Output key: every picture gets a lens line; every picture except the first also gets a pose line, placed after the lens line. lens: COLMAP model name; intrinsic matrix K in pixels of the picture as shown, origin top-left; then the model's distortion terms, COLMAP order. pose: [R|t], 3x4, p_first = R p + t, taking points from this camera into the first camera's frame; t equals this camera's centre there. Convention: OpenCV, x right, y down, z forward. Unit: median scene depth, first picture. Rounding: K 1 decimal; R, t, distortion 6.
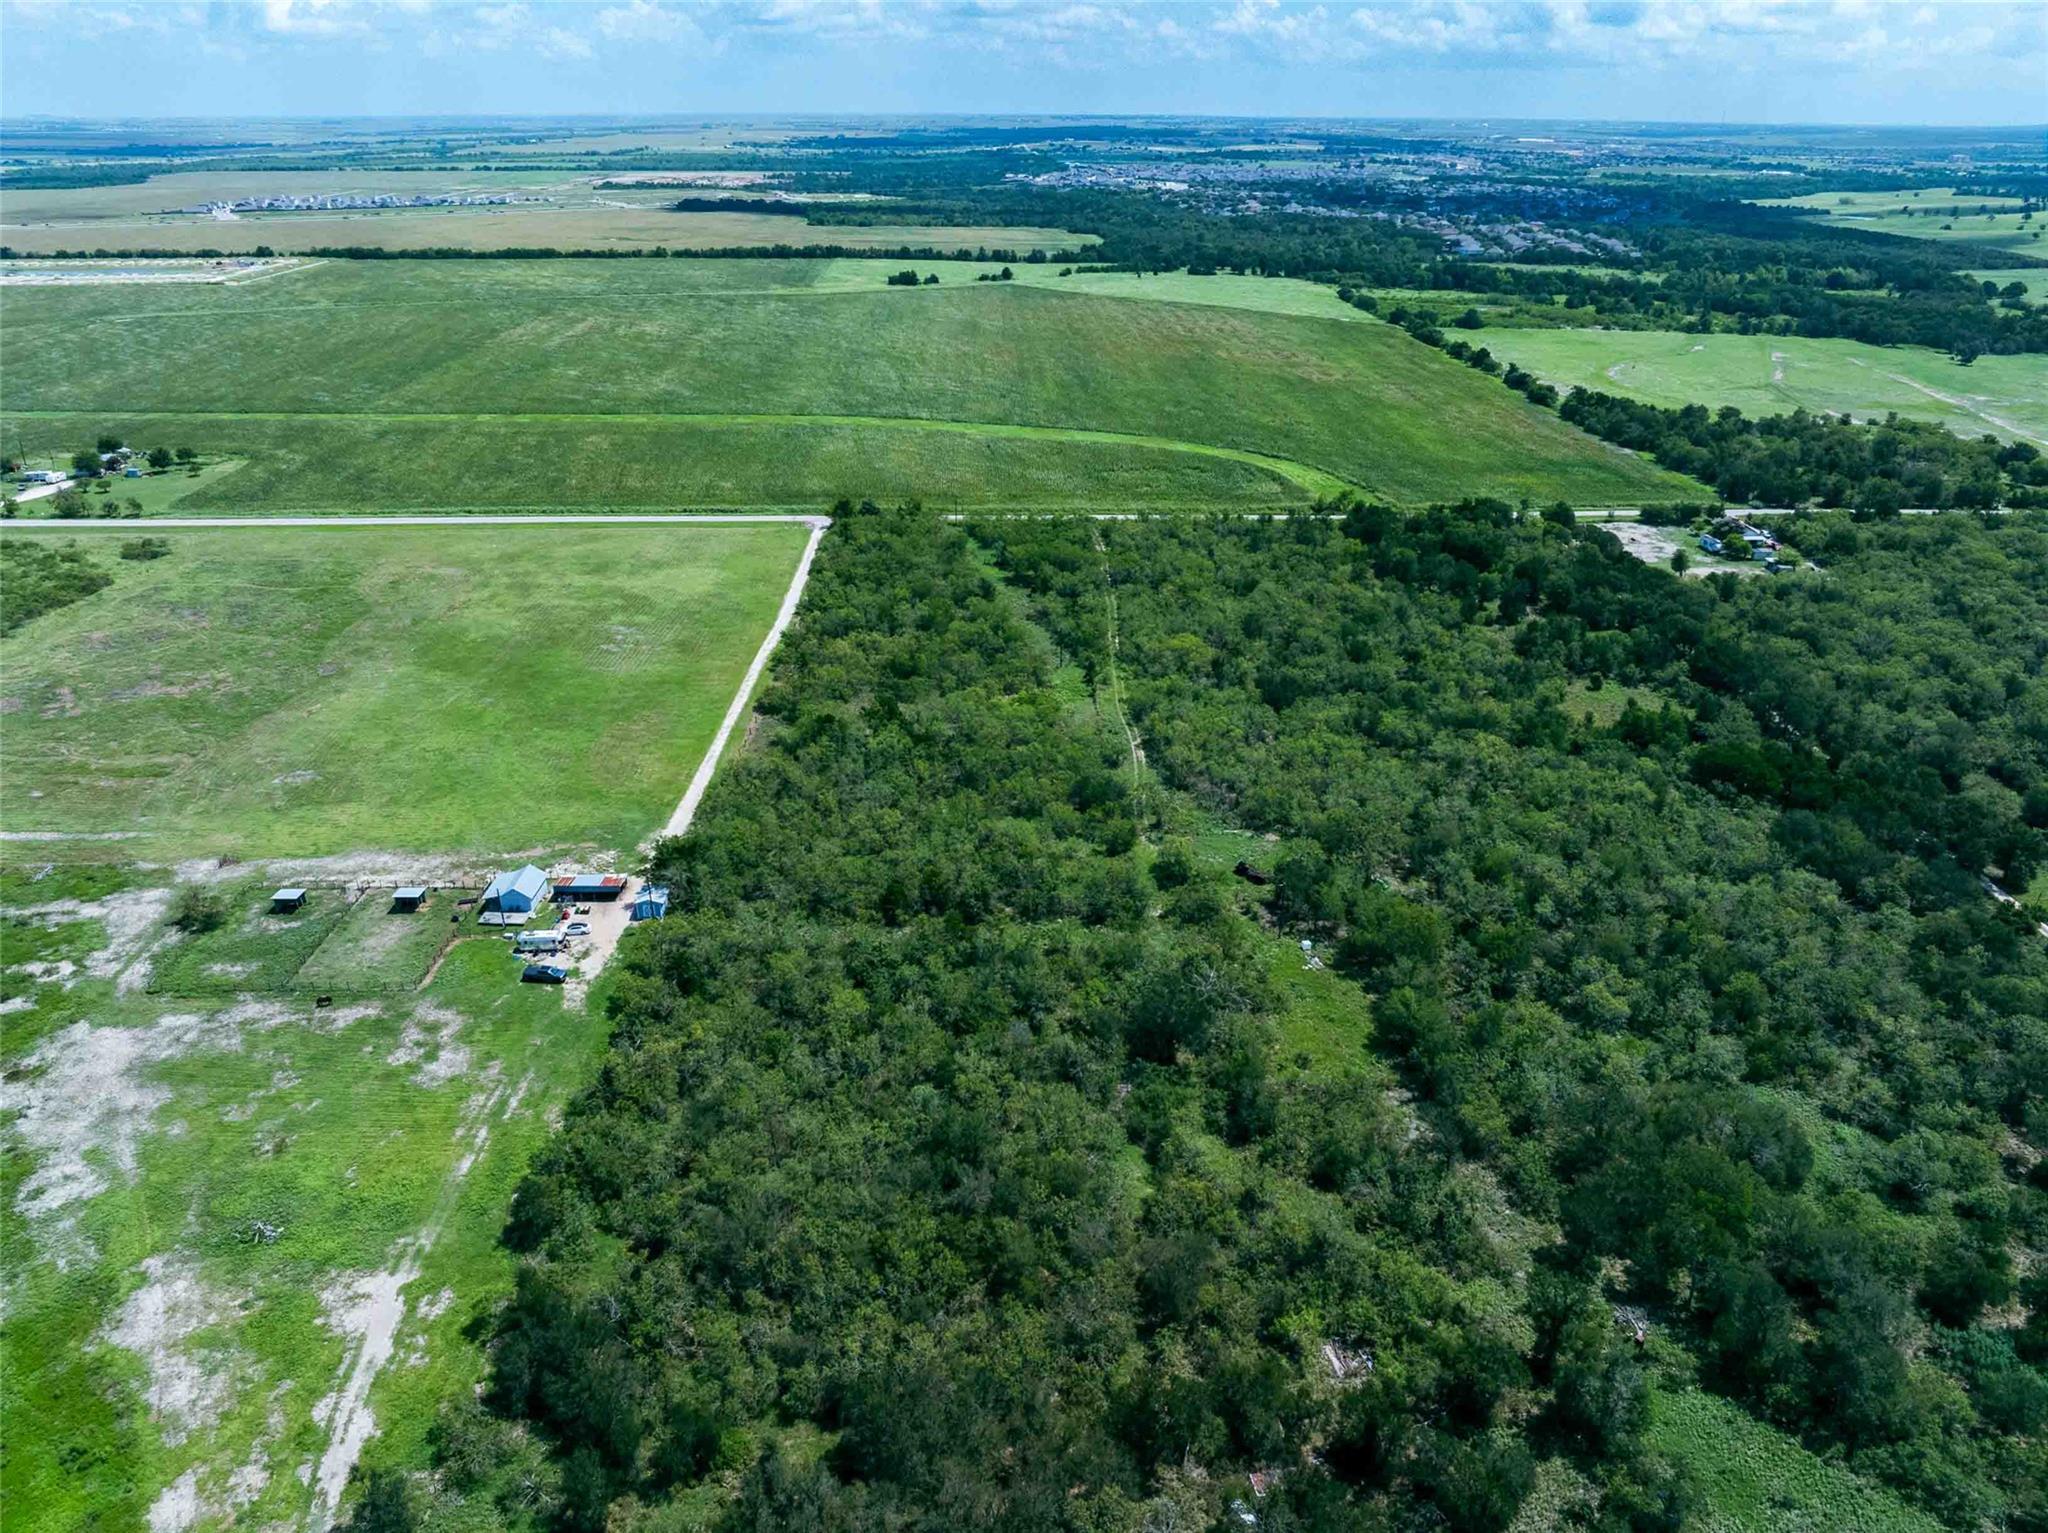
lens RADIAL K [[1428.2, 0, 1030.1], [0, 1428.2, 767.7], [0, 0, 1]] dist [-0.039797, -0.005935]
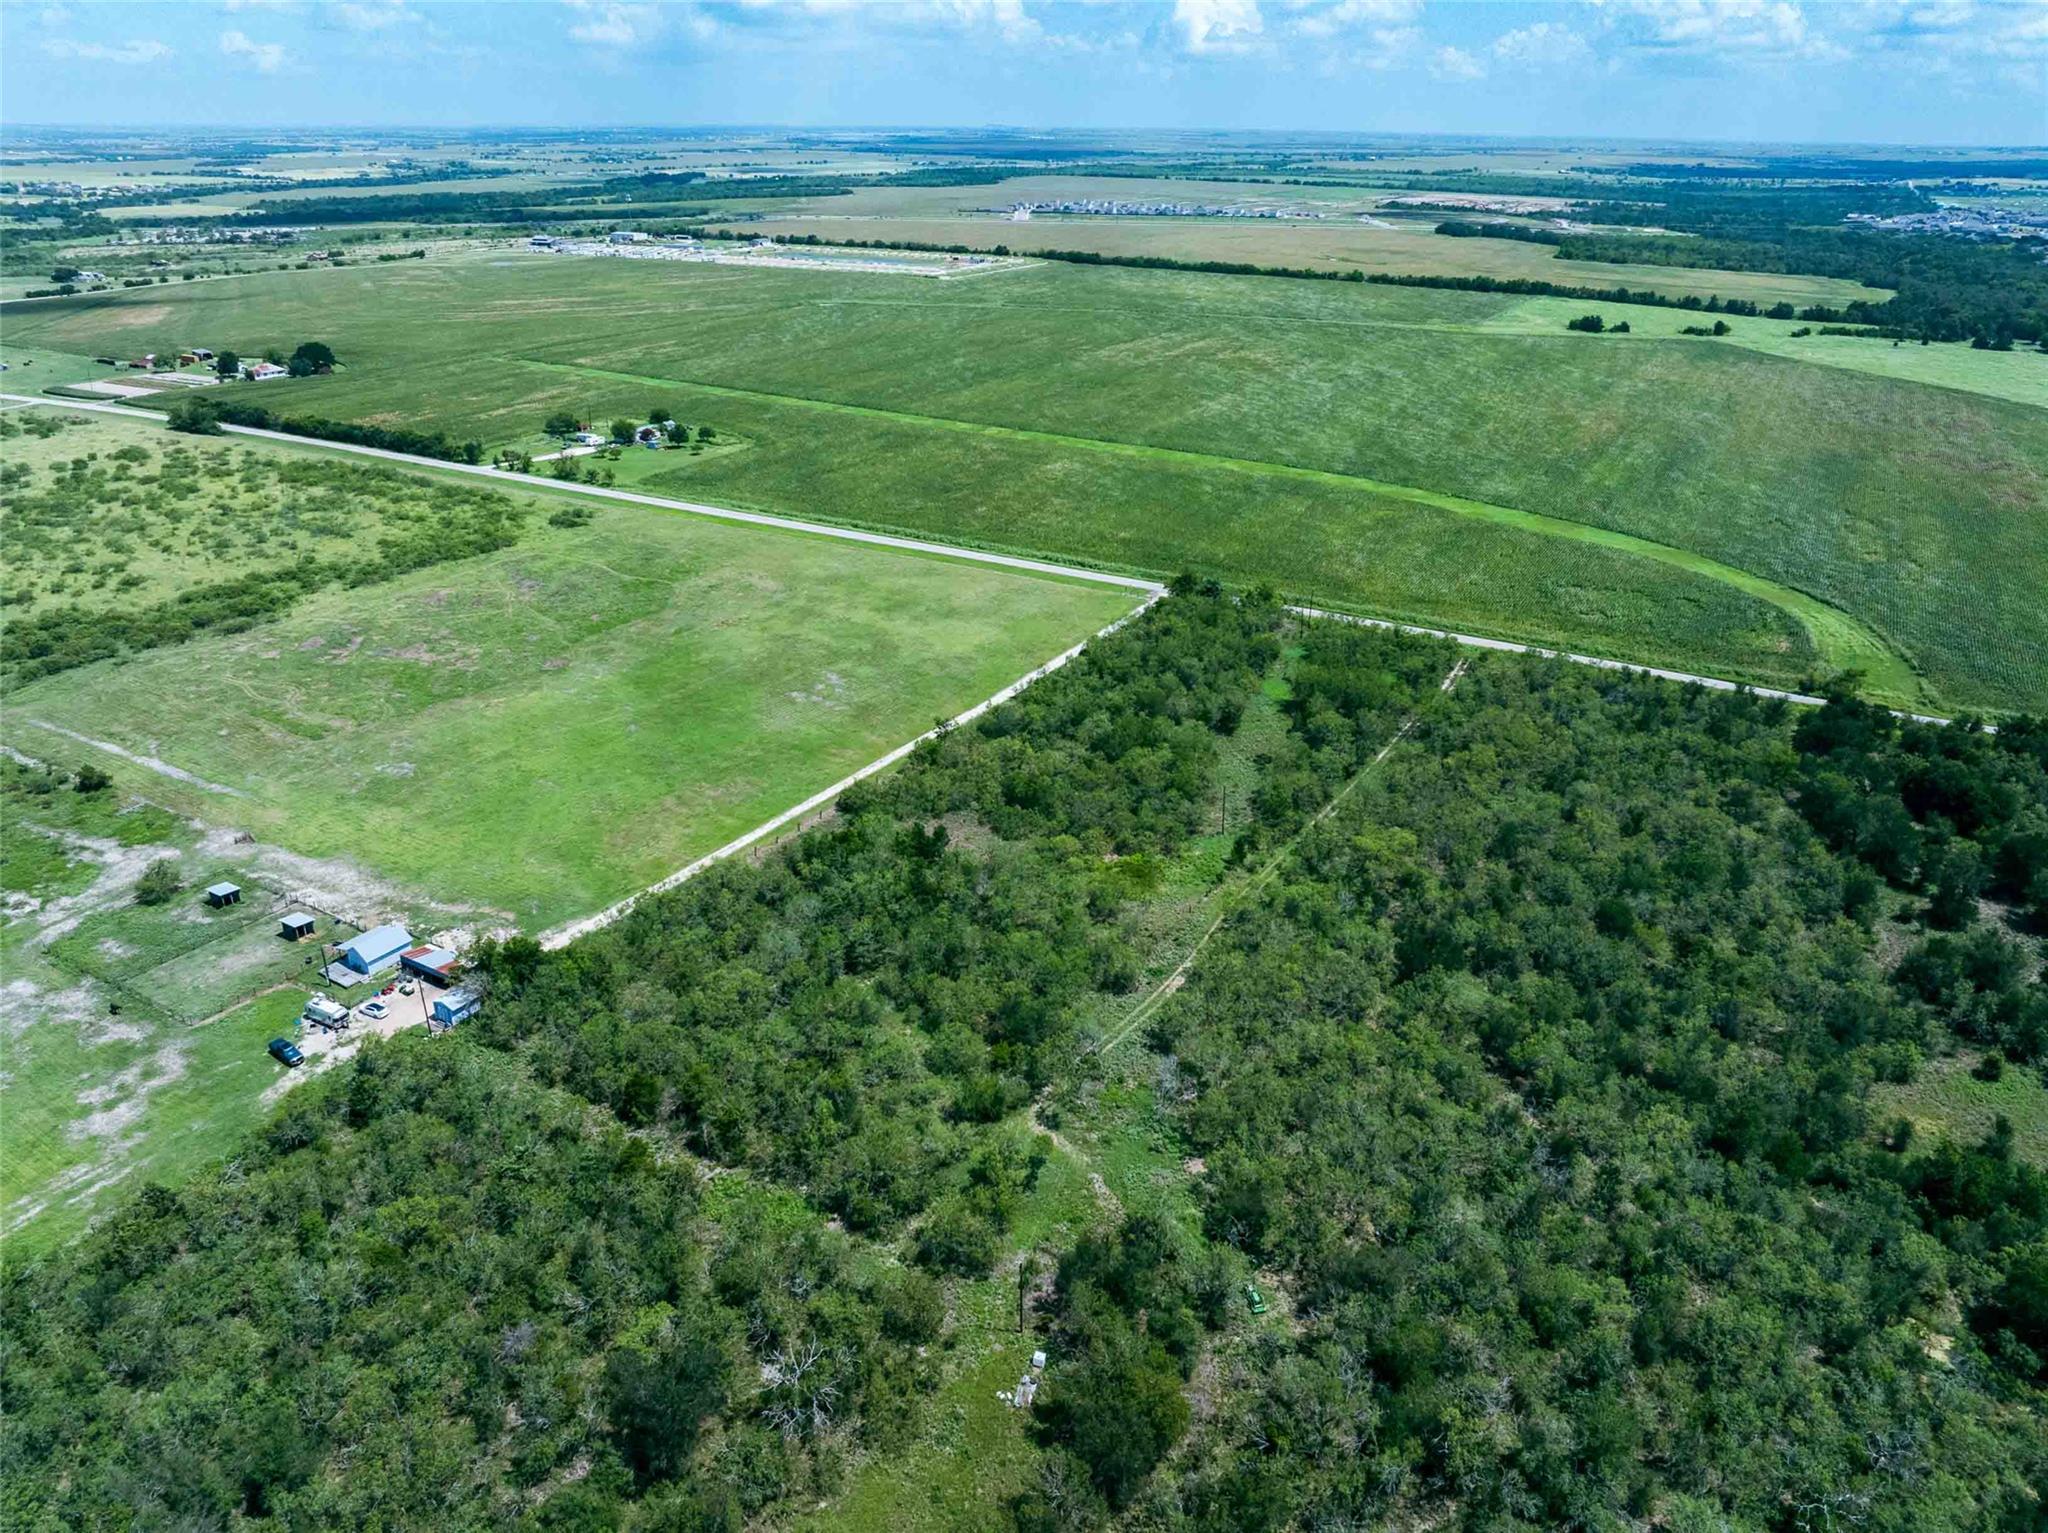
lens RADIAL K [[1451.6, 0, 1033.5], [0, 1451.6, 732.8], [0, 0, 1]] dist [-0.063109, 0.036090]
pose [[0.851874, 0.205619, -0.481696, 0.245522], [-0.223780, 0.974430, 0.020197, -0.094822], [0.473532, 0.090589, 0.876106, 0.201152]]
